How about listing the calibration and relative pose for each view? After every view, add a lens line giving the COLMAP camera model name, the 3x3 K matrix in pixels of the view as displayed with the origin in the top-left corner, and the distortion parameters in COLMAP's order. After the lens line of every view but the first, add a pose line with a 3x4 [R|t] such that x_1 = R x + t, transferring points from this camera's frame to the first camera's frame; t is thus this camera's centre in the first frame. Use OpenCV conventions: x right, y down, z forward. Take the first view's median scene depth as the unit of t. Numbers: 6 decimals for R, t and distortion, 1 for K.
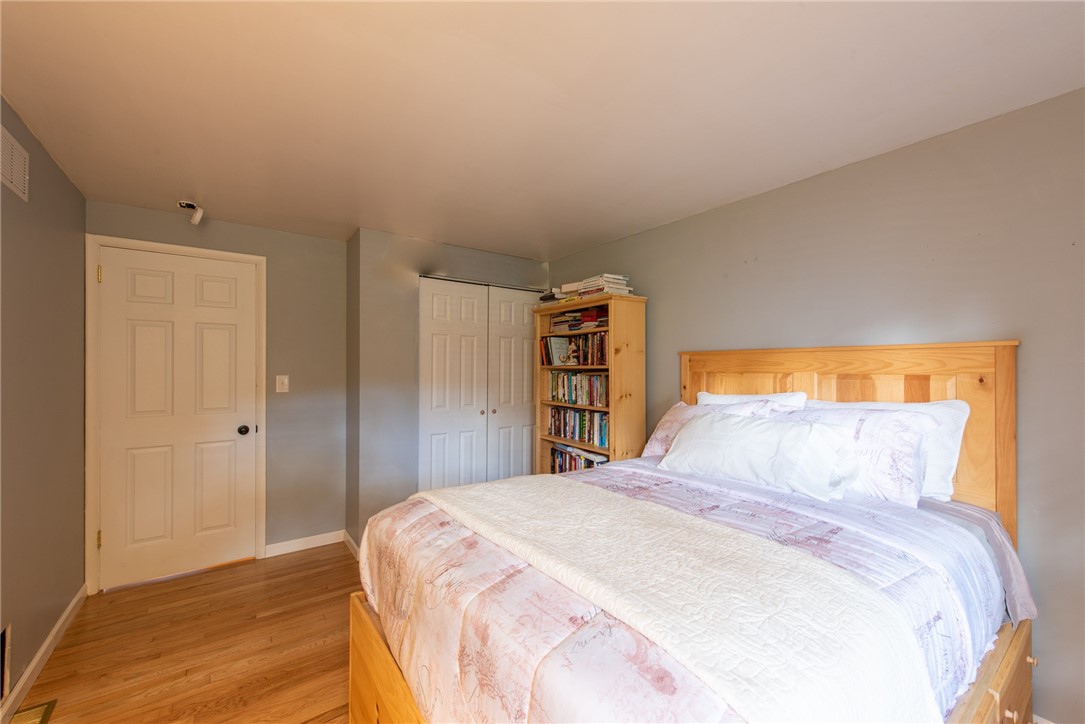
lens RADIAL K [[422.0, 0, 545.4], [0, 422.0, 365.3], [0, 0, 1]] dist [0.011669, -0.004142]
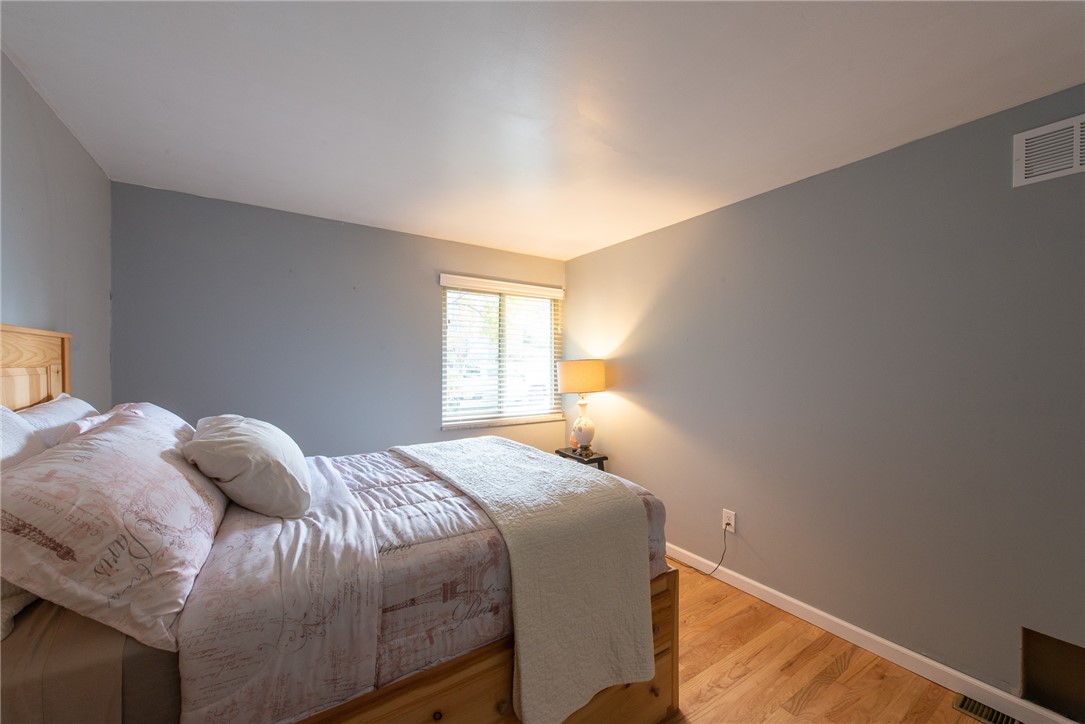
lens RADIAL K [[422.0, 0, 545.4], [0, 422.0, 365.3], [0, 0, 1]] dist [0.011669, -0.004142]
pose [[-0.998756, -0.006762, 0.049406, -0.076439], [-0.006989, 0.999966, -0.004423, 0.008361], [-0.049374, -0.004762, -0.998769, 1.028539]]
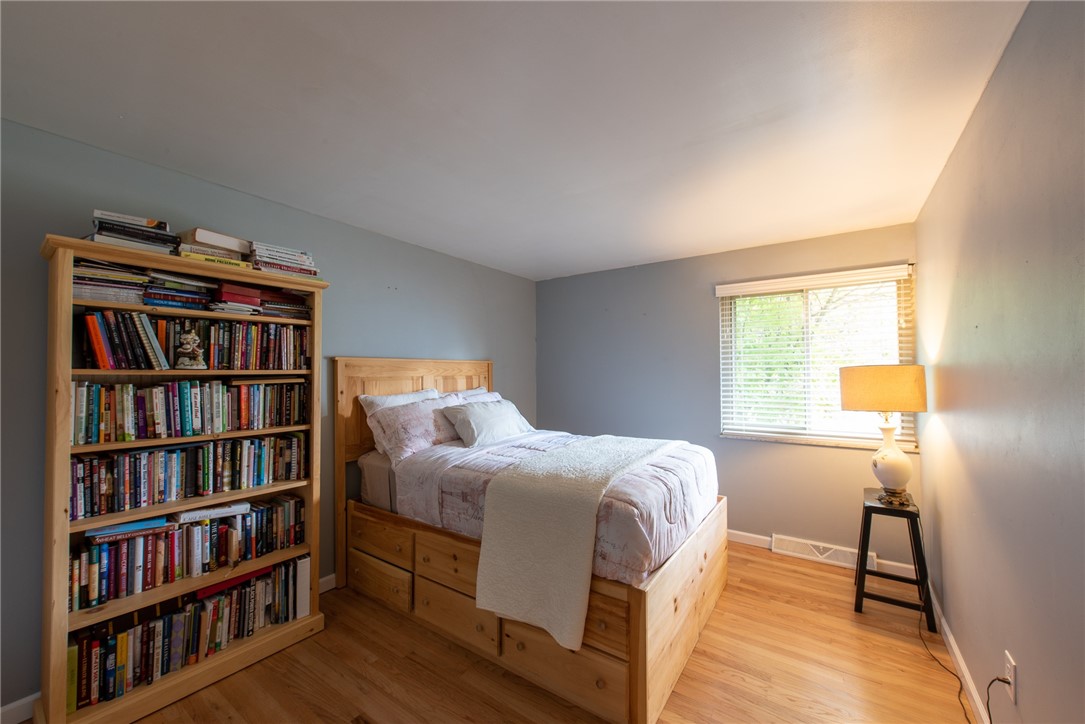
lens RADIAL K [[422.0, 0, 545.4], [0, 422.0, 365.3], [0, 0, 1]] dist [0.011669, -0.004142]
pose [[-0.313782, 0.016870, 0.949345, -0.670083], [-0.002420, 0.999825, -0.018567, 0.004427], [-0.949492, -0.008124, -0.313686, 0.752698]]
